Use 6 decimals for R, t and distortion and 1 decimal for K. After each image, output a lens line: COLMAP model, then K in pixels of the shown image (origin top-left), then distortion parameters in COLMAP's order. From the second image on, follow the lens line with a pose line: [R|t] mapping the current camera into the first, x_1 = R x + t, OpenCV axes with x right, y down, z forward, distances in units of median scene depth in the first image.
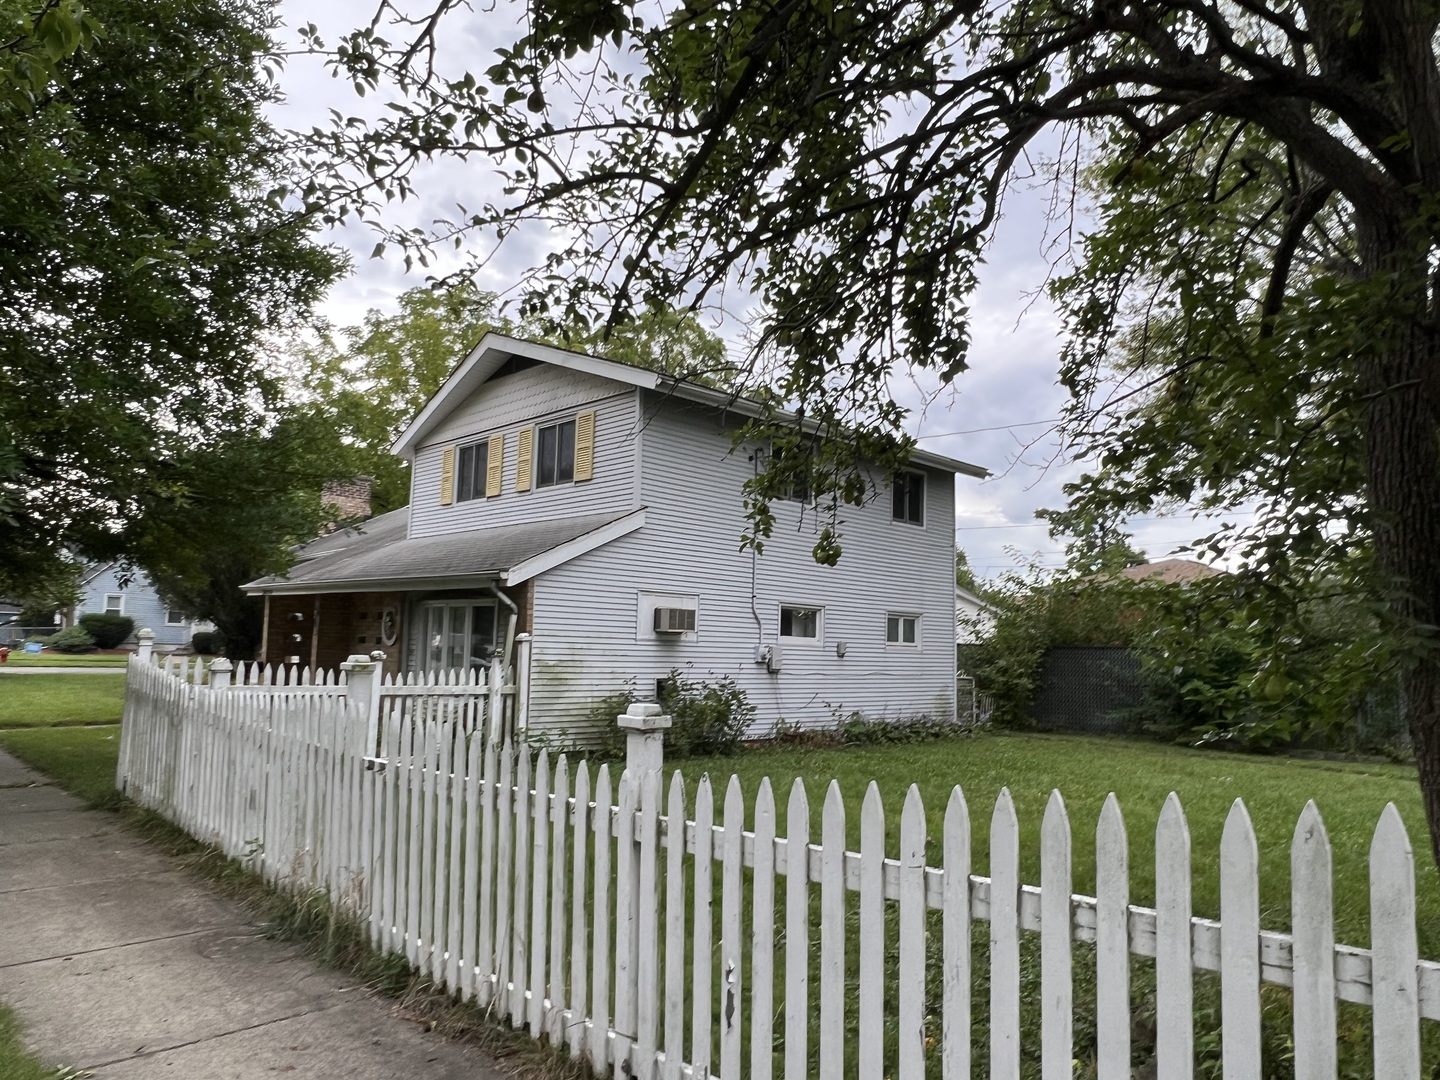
lens RADIAL K [[948.1, 0, 713.5], [0, 948.1, 550.9], [0, 0, 1]] dist [-0.016385, 0.000894]
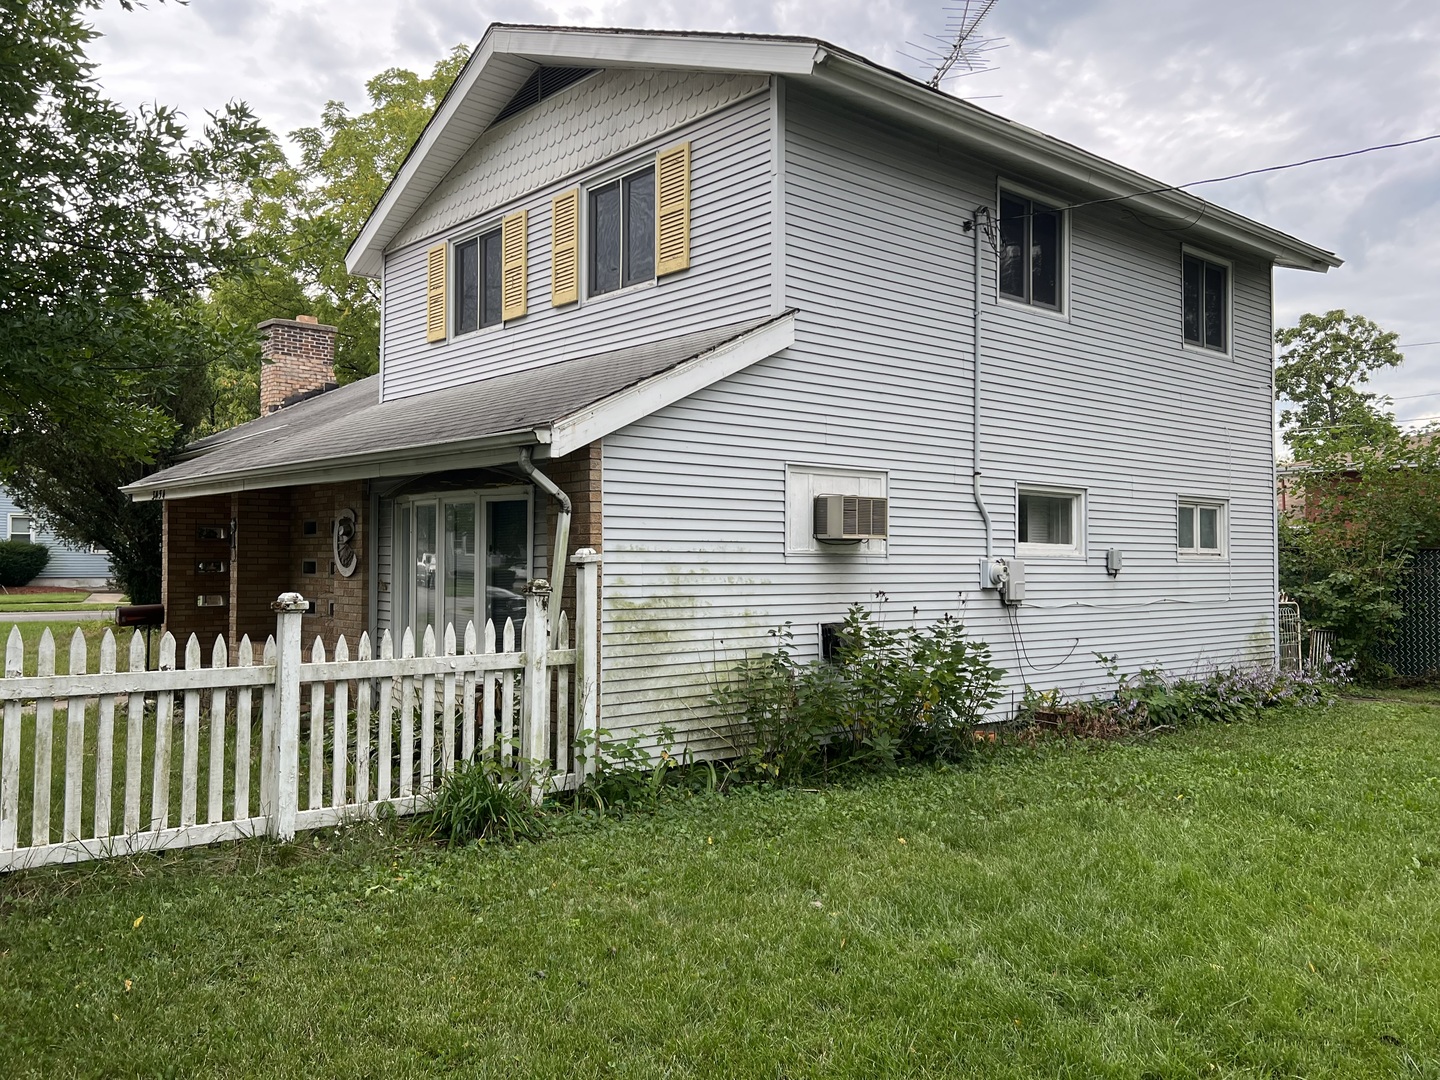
lens RADIAL K [[1164.2, 0, 723.2], [0, 1164.2, 531.0], [0, 0, 1]] dist [0.050662, -0.009926]
pose [[0.998030, -0.027155, -0.056557, -0.077803], [0.031284, 0.996807, 0.073462, 0.028988], [0.054382, -0.075086, 0.995693, 0.323966]]
